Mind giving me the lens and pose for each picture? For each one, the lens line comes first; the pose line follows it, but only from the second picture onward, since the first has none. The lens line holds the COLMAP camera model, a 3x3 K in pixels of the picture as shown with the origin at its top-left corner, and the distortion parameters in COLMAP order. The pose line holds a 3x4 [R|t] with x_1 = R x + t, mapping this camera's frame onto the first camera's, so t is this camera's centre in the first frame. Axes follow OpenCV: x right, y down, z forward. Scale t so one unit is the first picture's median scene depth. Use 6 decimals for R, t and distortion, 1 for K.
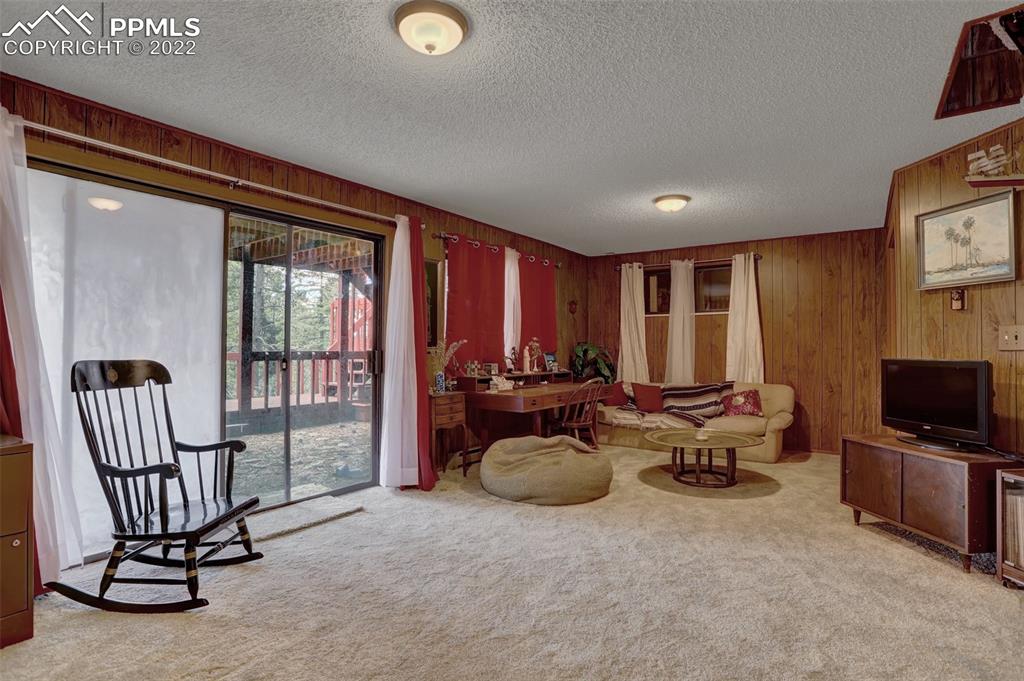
lens RADIAL K [[499.5, 0, 516.4], [0, 499.5, 337.6], [0, 0, 1]] dist [-0.075168, 0.033865]
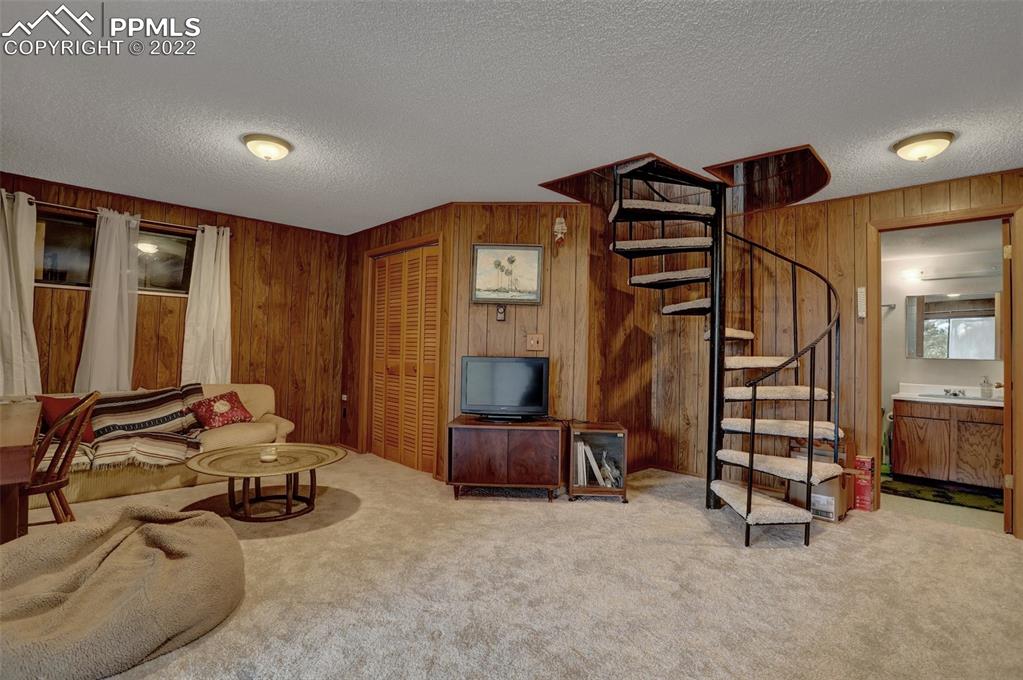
lens RADIAL K [[499.1, 0, 515.9], [0, 499.1, 337.1], [0, 0, 1]] dist [-0.075168, 0.033865]
pose [[0.165720, 0.024852, 0.985860, -0.369976], [-0.040968, 0.998993, -0.018296, 0.010937], [-0.985322, -0.037357, 0.166571, 0.547106]]
